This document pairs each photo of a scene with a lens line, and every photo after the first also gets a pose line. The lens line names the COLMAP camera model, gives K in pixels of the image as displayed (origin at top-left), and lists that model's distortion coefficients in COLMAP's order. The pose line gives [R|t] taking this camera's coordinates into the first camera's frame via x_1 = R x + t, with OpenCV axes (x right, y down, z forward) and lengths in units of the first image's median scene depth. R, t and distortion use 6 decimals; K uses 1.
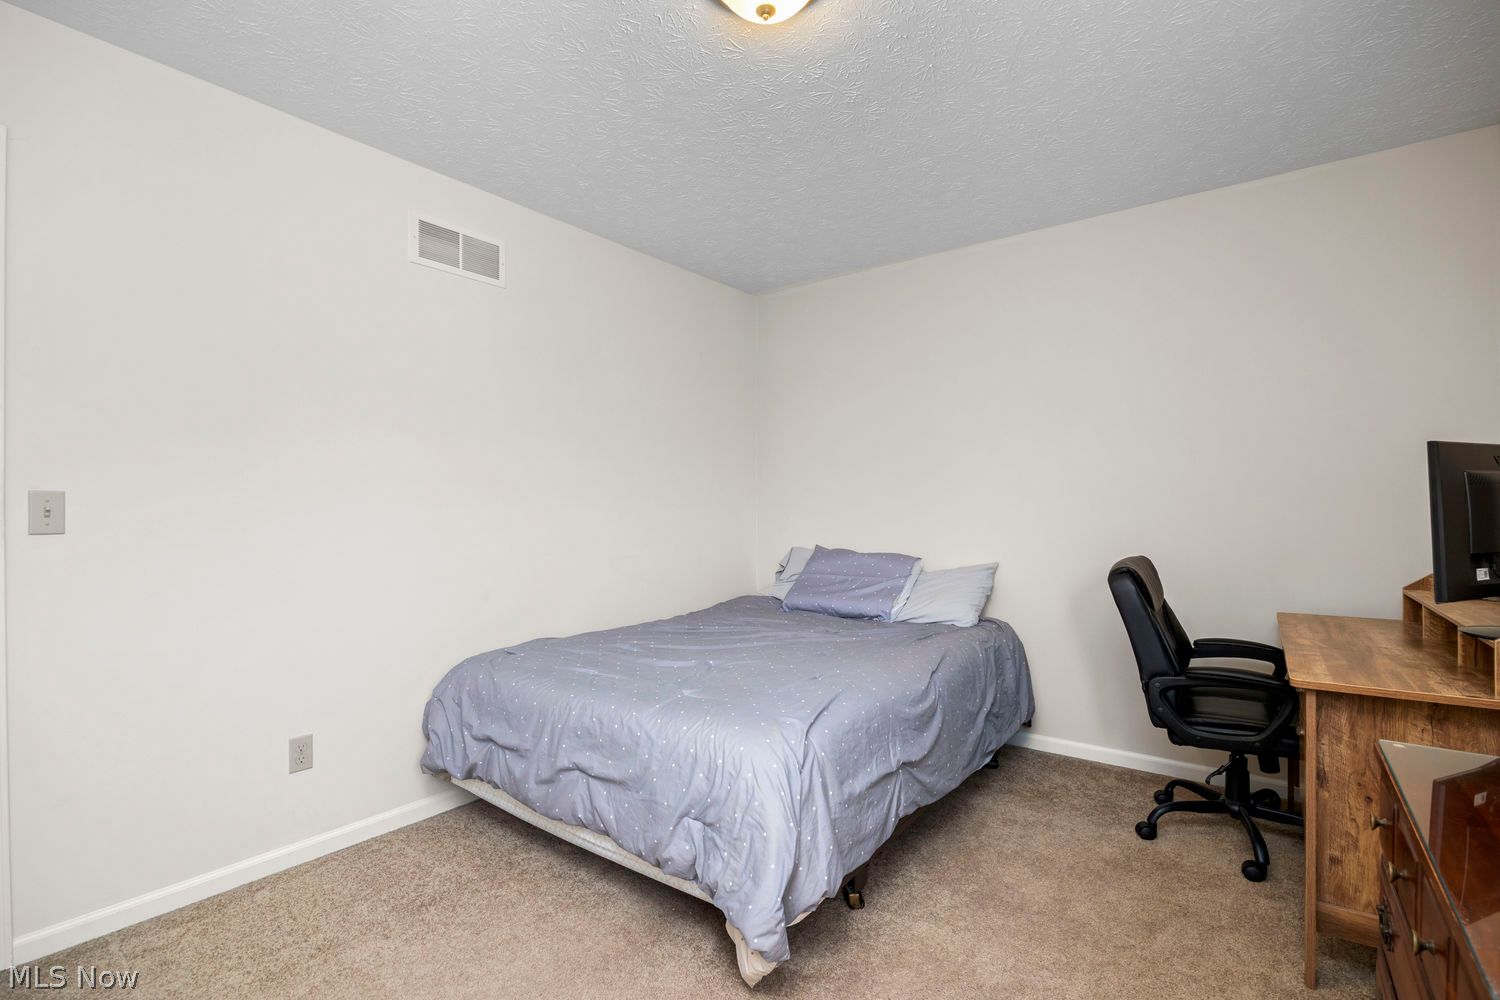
lens RADIAL K [[688.9, 0, 754.4], [0, 688.9, 503.3], [0, 0, 1]] dist [-0.003270, -0.000093]
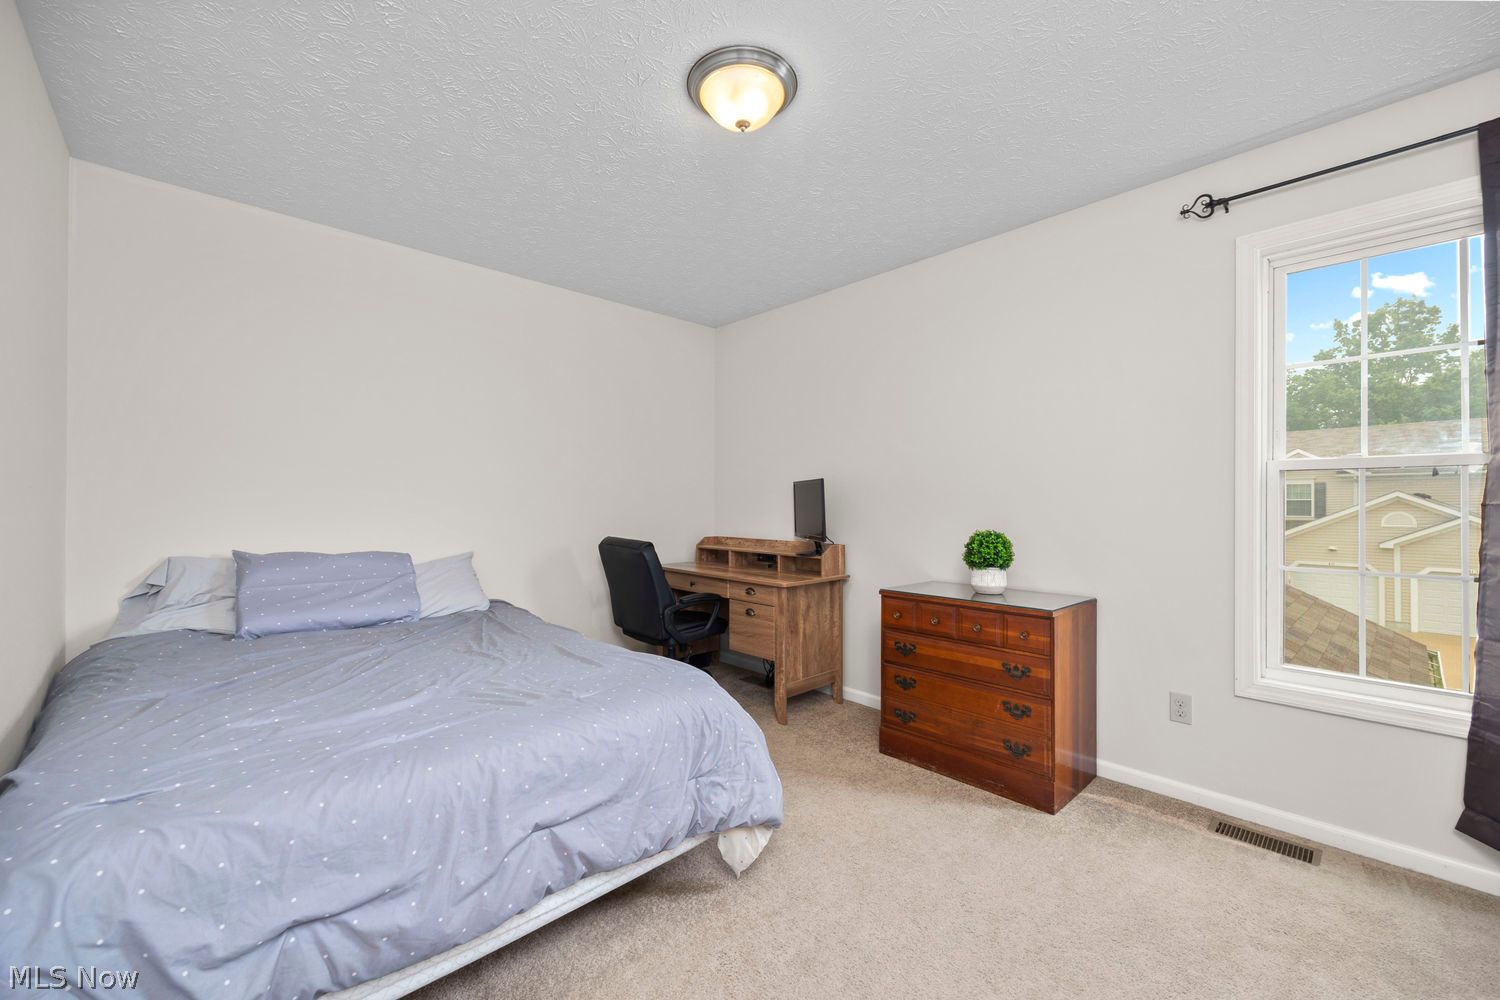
lens RADIAL K [[608.7, 0, 754.3], [0, 608.7, 501.2], [0, 0, 1]] dist [0.001632, 0.000086]
pose [[0.156241, 0.005951, 0.987701, -0.865285], [-0.007456, 0.999960, -0.004846, 0.010824], [-0.987691, -0.006608, 0.156279, 0.617324]]
